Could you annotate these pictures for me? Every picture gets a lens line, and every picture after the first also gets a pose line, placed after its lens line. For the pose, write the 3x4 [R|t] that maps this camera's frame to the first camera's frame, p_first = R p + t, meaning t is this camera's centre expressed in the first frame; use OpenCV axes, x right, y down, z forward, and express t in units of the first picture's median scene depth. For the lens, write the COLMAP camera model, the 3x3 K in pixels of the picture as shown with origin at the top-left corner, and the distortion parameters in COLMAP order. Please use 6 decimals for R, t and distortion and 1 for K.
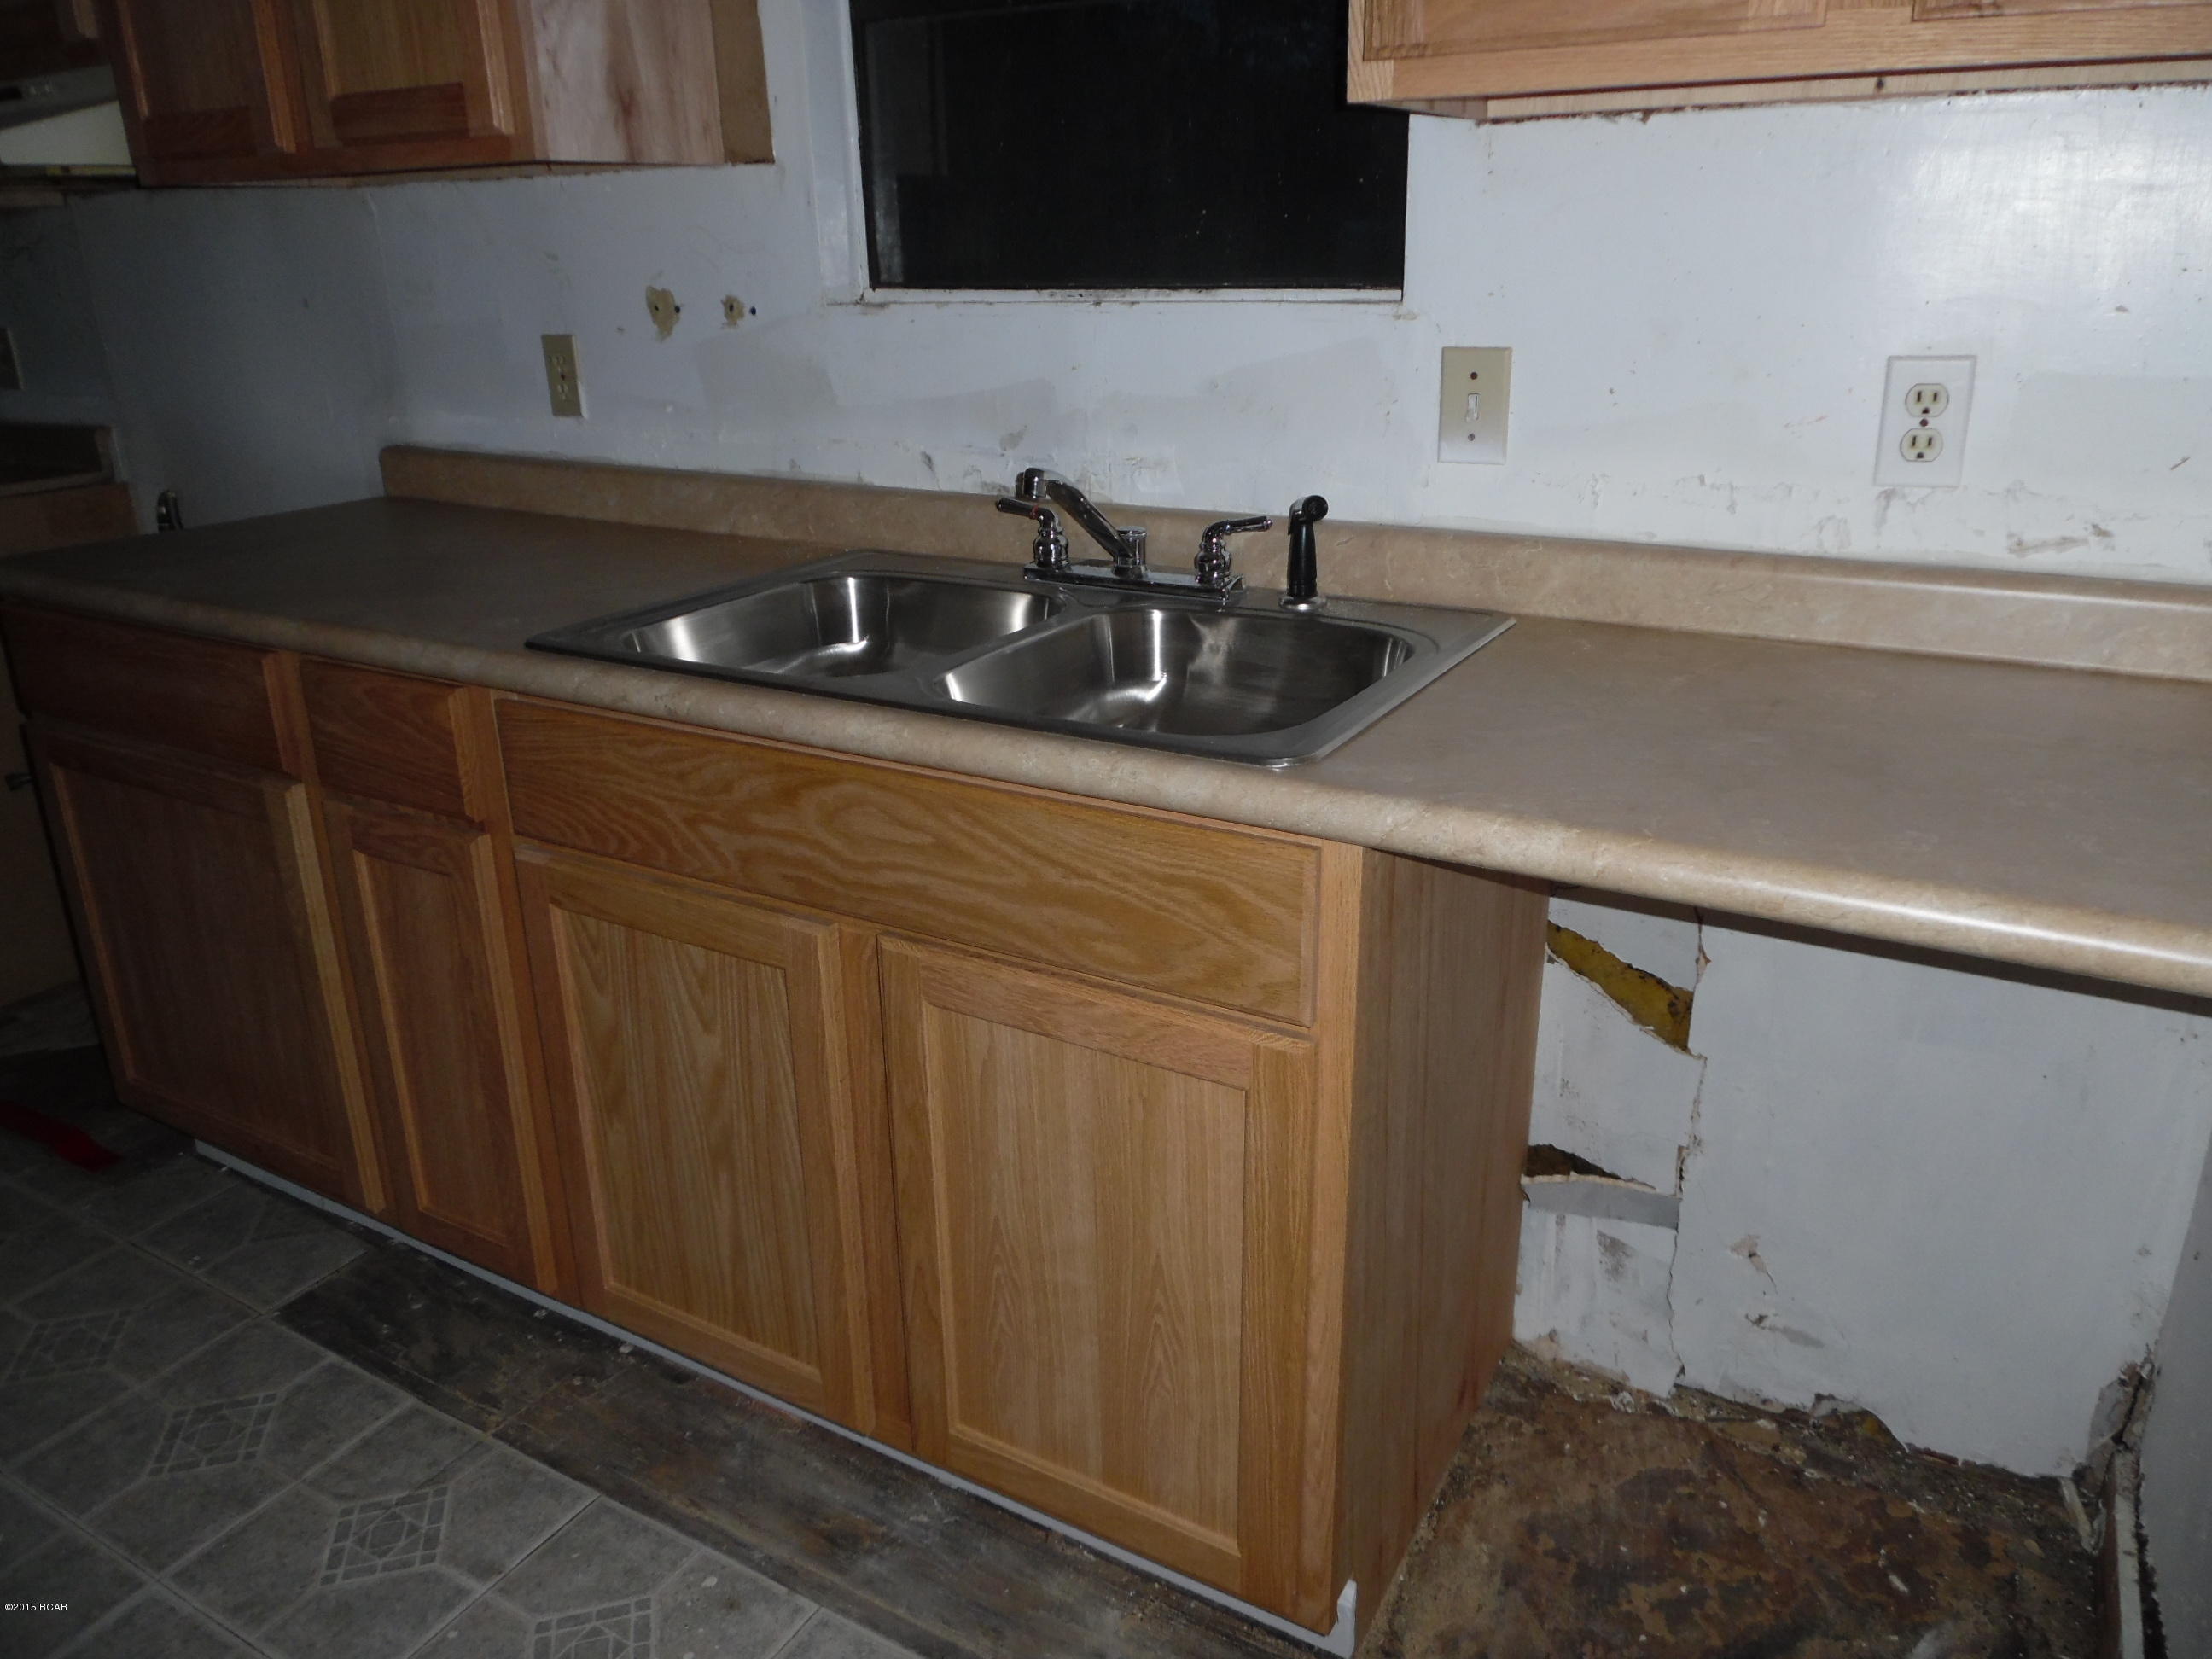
lens RADIAL K [[1556.1, 0, 1134.4], [0, 1556.1, 774.3], [0, 0, 1]] dist [-0.015238, 0.000004]
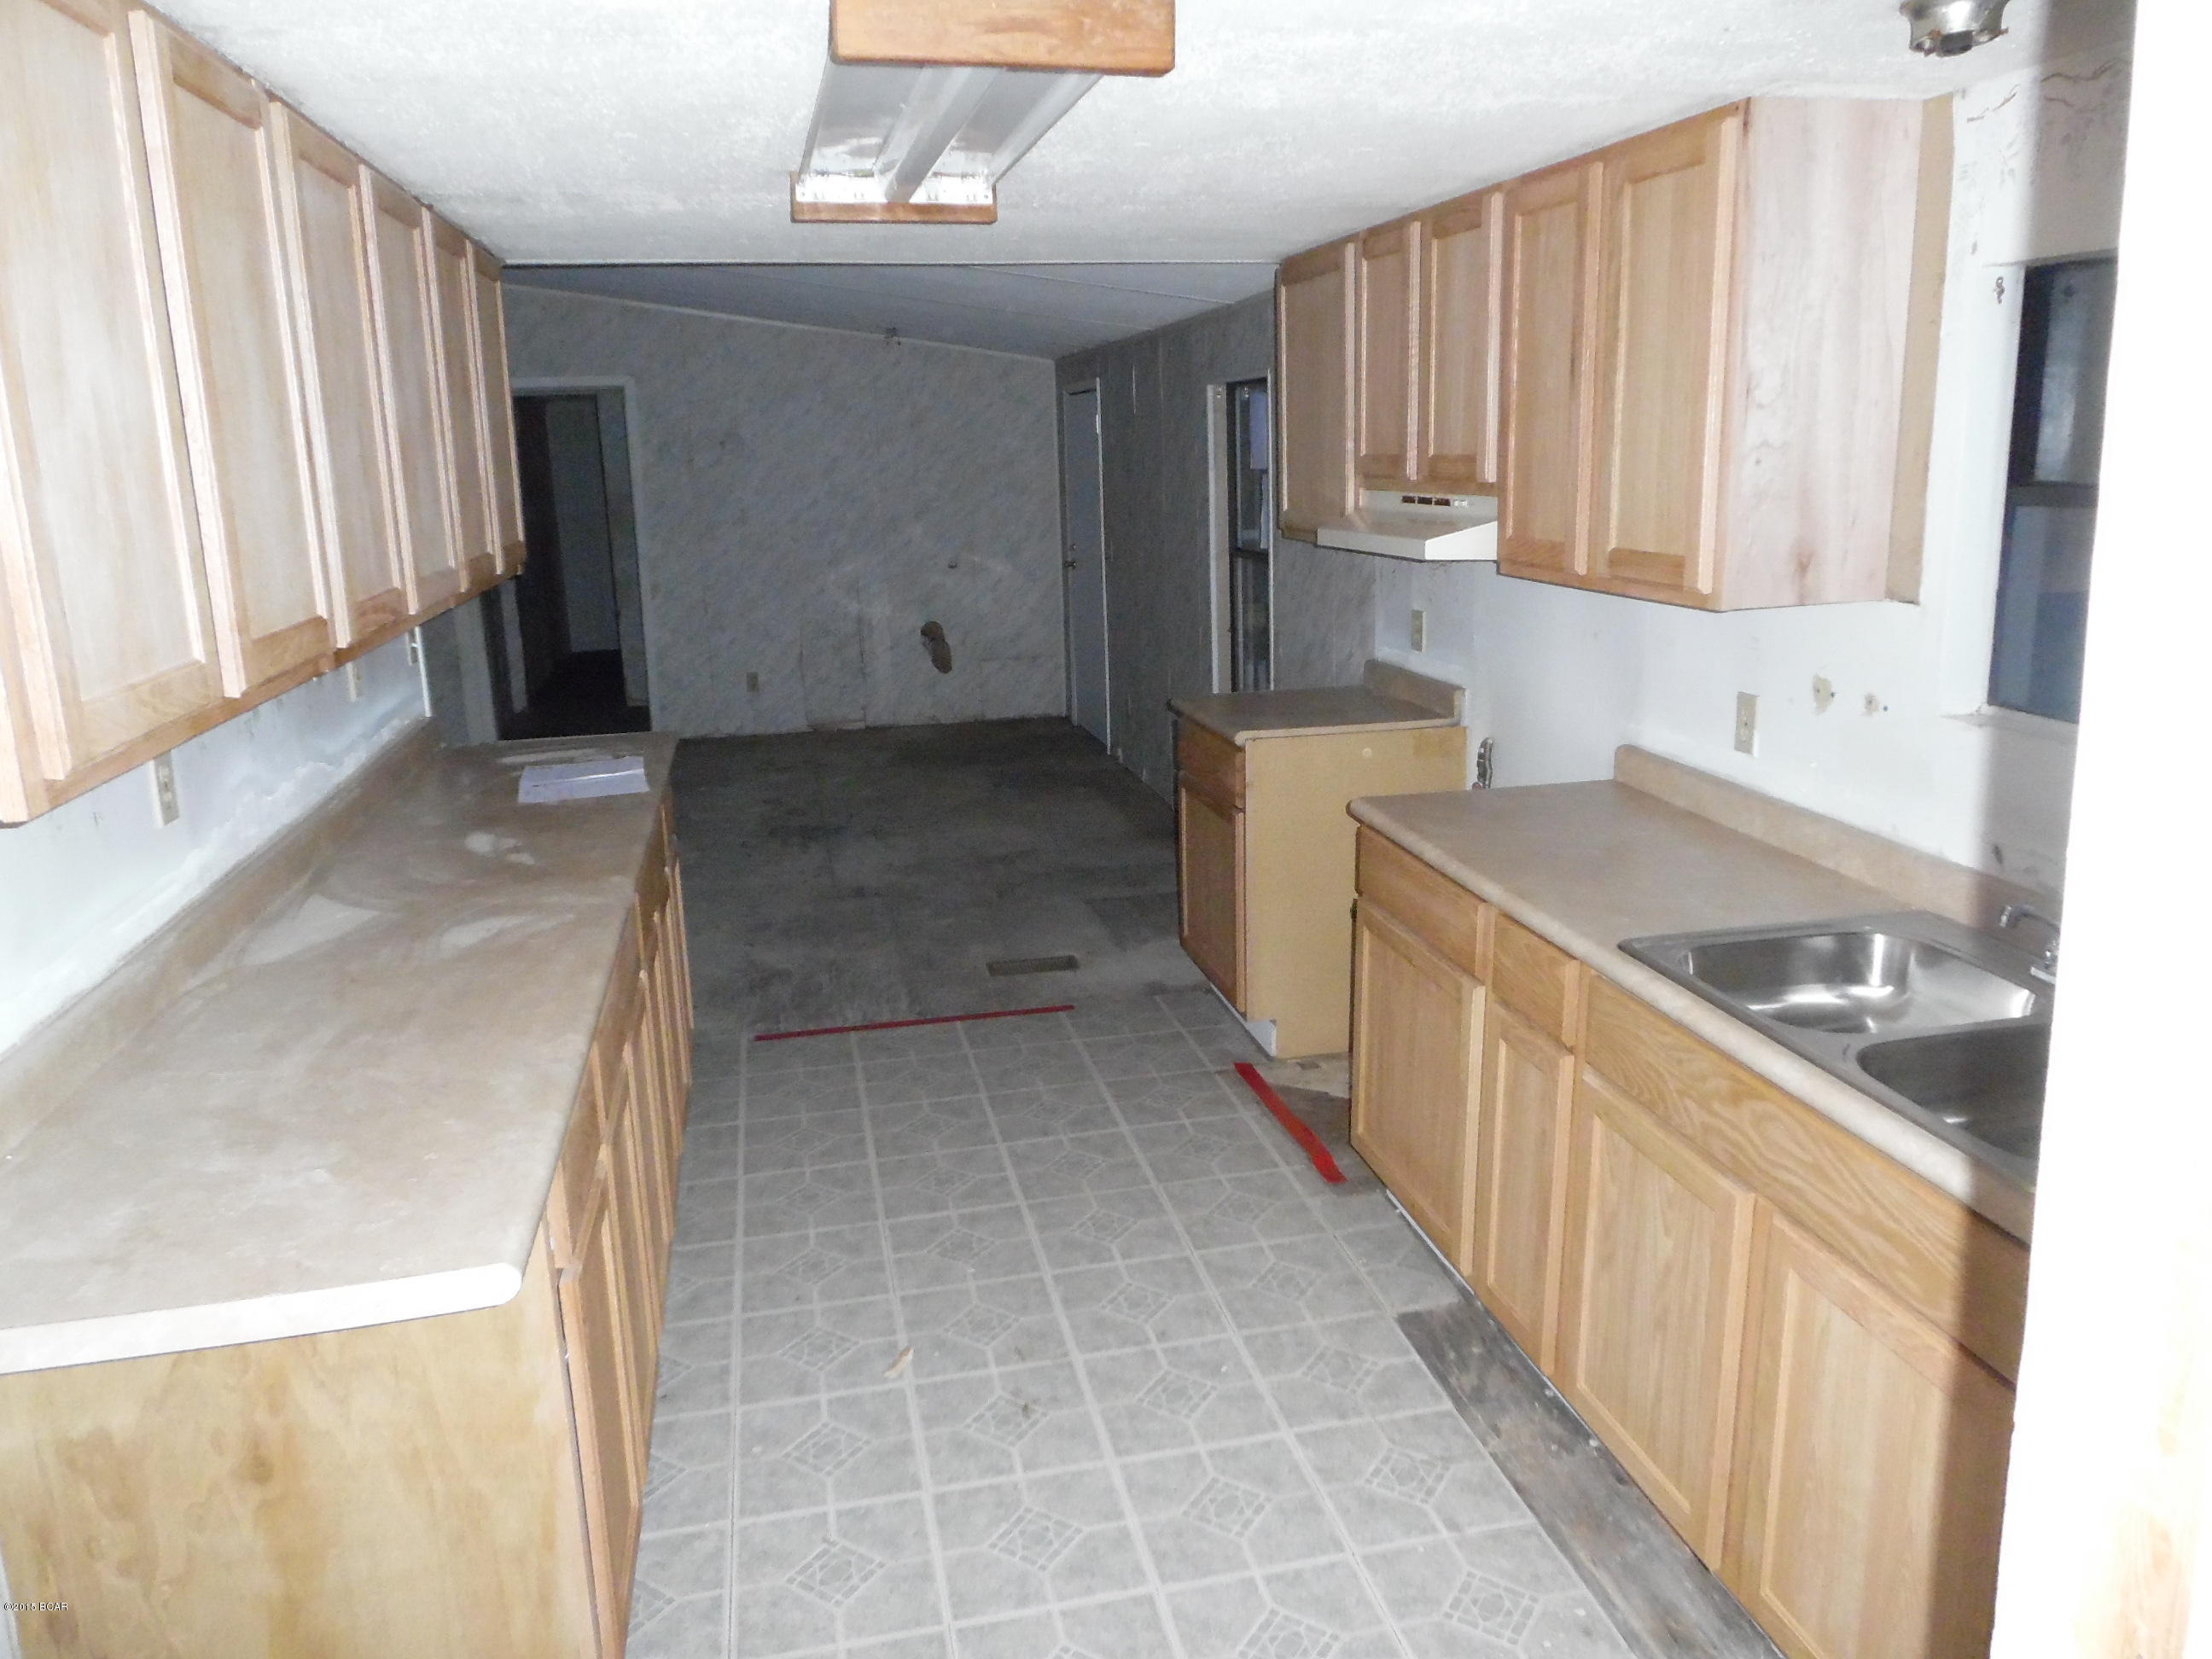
lens RADIAL K [[1556.1, 0, 1134.4], [0, 1556.1, 774.3], [0, 0, 1]] dist [-0.015238, 0.000004]
pose [[0.679805, 0.164077, -0.714803, 0.315893], [-0.238132, 0.971226, -0.003535, -0.115730], [0.693656, 0.172621, 0.699317, -0.386436]]
